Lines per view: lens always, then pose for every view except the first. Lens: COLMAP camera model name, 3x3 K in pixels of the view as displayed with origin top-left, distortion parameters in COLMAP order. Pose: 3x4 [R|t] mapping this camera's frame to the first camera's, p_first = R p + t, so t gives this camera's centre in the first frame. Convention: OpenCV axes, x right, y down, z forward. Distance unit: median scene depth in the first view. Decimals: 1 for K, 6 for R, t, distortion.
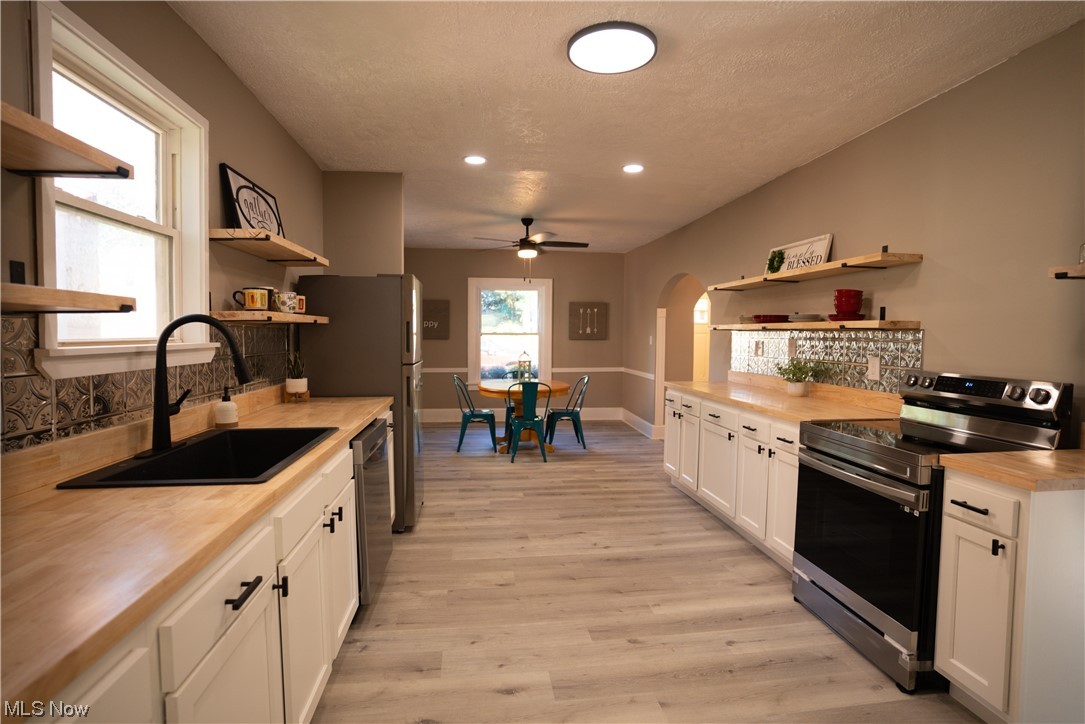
lens RADIAL K [[529.8, 0, 541.9], [0, 529.8, 359.8], [0, 0, 1]] dist [-0.084114, 0.036497]
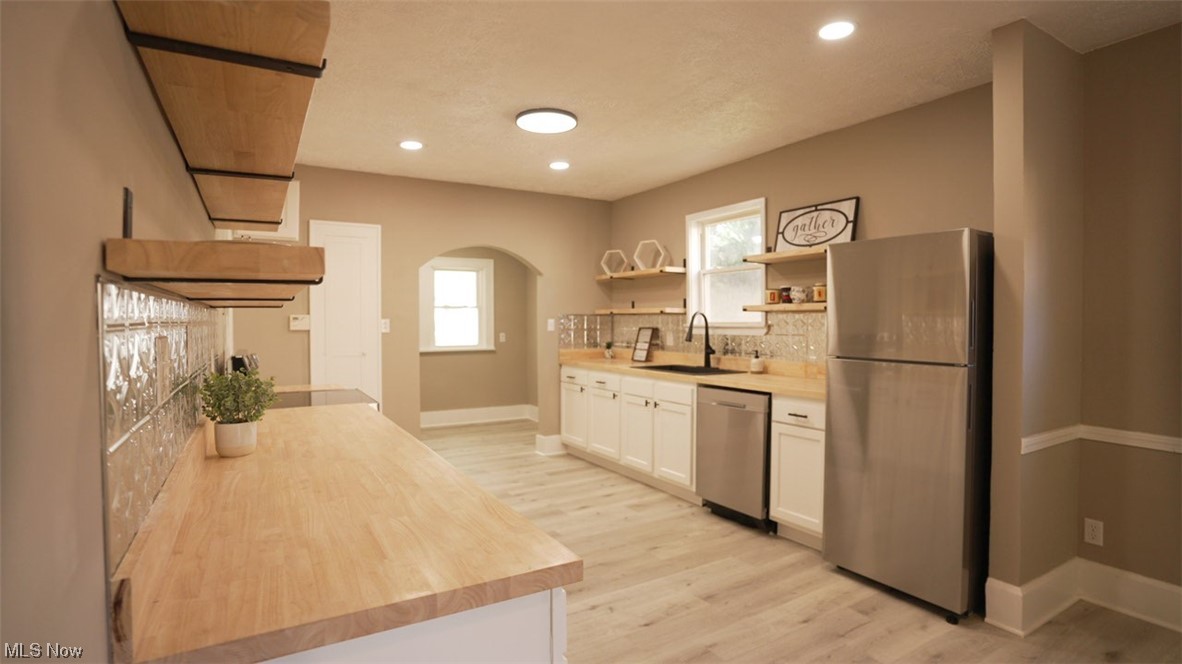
lens RADIAL K [[577.6, 0, 591.2], [0, 577.6, 328.0], [0, 0, 1]] dist [-0.081913, 0.036802]
pose [[-0.915656, -0.000740, -0.401962, 0.474796], [-0.024115, 0.998298, 0.053096, -0.079216], [0.401239, 0.058310, -0.914116, 1.812517]]
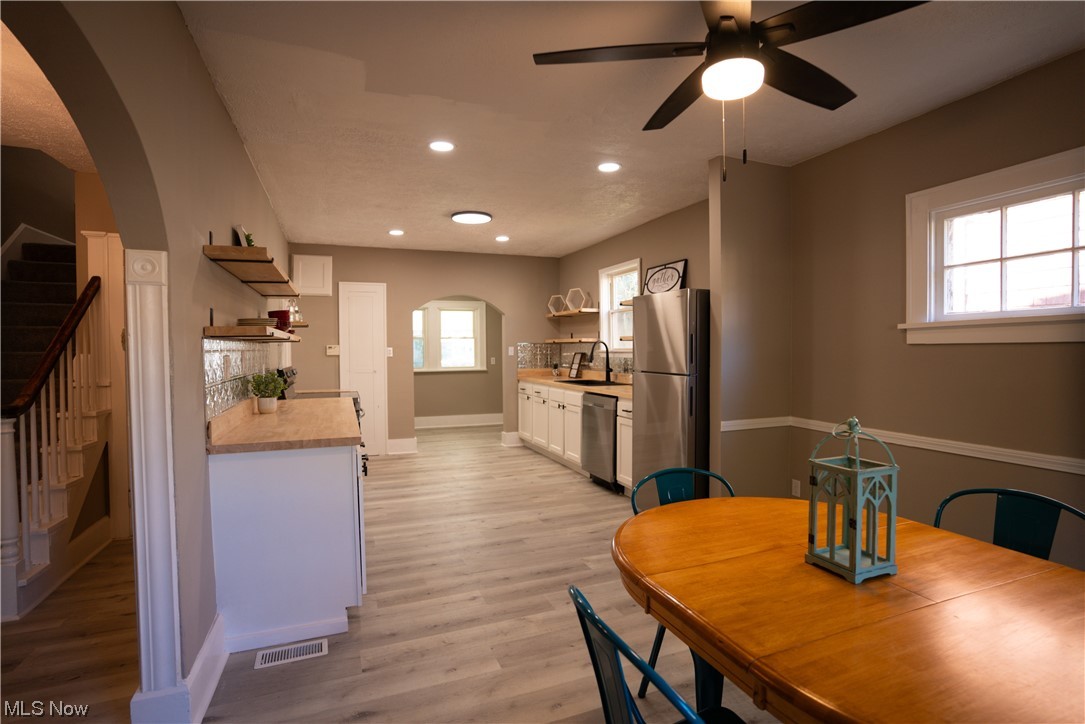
lens RADIAL K [[529.8, 0, 541.9], [0, 529.8, 359.8], [0, 0, 1]] dist [-0.084114, 0.036497]
pose [[-0.970342, 0.004914, -0.241687, 0.279499], [-0.011478, 0.997729, 0.066369, -0.104581], [0.241464, 0.067175, -0.968082, 2.343872]]
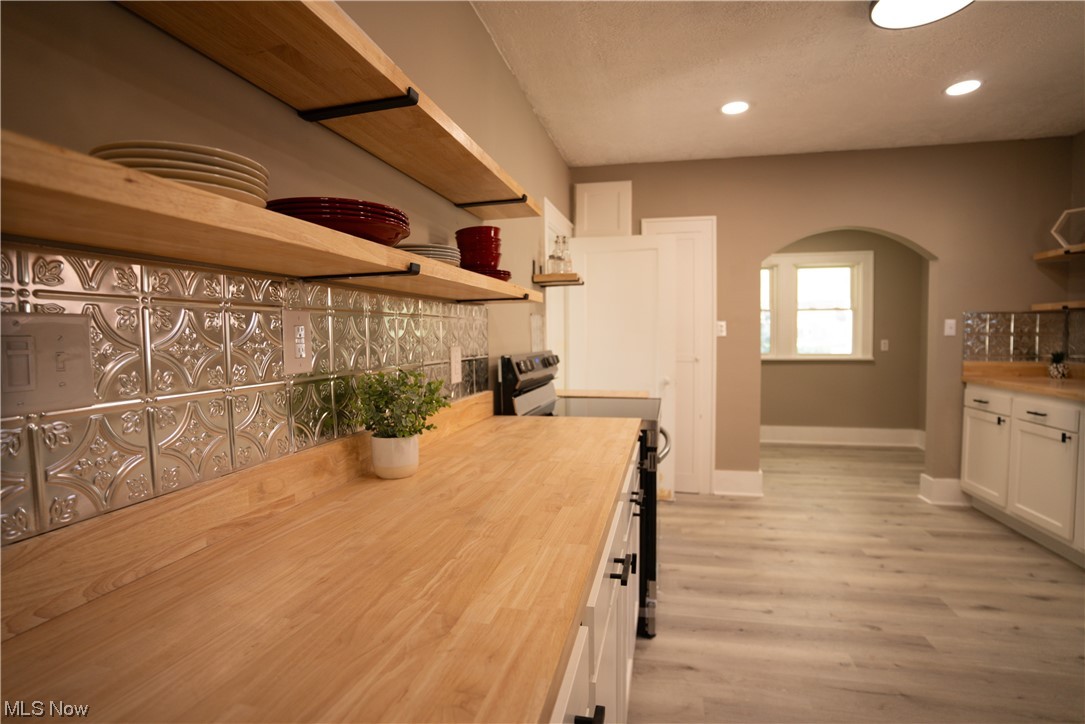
lens RADIAL K [[529.8, 0, 541.9], [0, 529.8, 359.8], [0, 0, 1]] dist [-0.084114, 0.036497]
pose [[-0.935761, -0.015356, 0.352299, 0.318476], [0.020245, 0.995064, 0.097147, -0.046347], [-0.352052, 0.098039, -0.930832, 1.511613]]
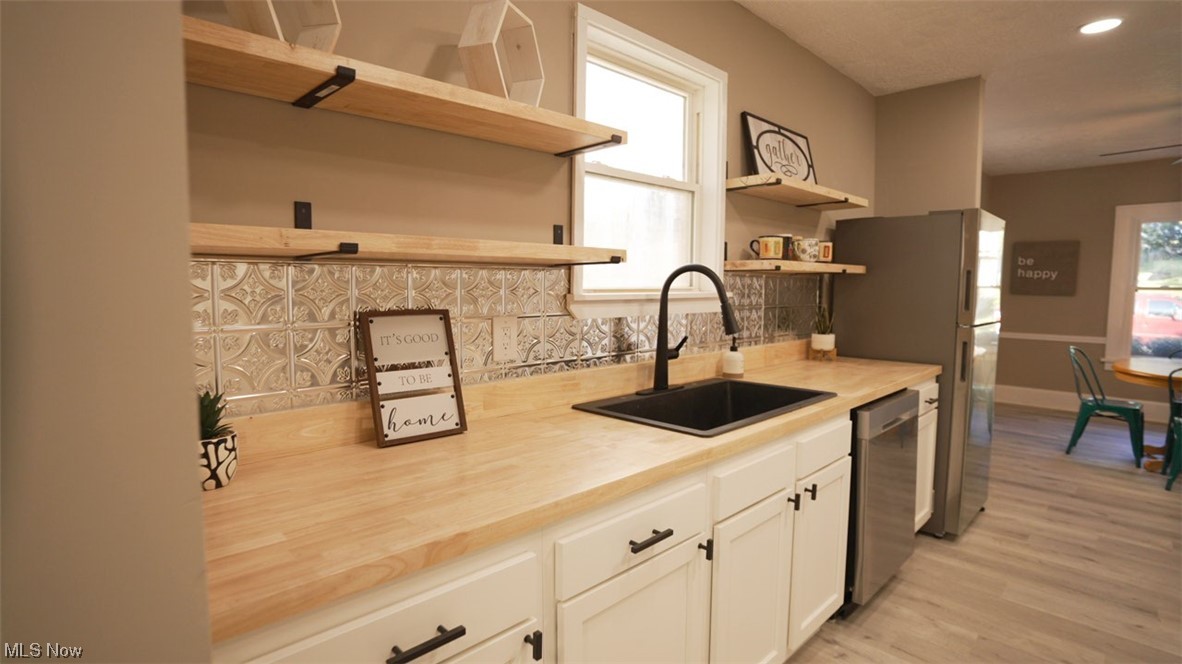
lens RADIAL K [[577.6, 0, 591.2], [0, 577.6, 328.0], [0, 0, 1]] dist [-0.081913, 0.036802]
pose [[0.605455, 0.060159, -0.793603, 0.072294], [-0.041774, 0.998167, 0.043796, -0.001659], [0.794783, 0.006635, 0.606858, 0.075718]]
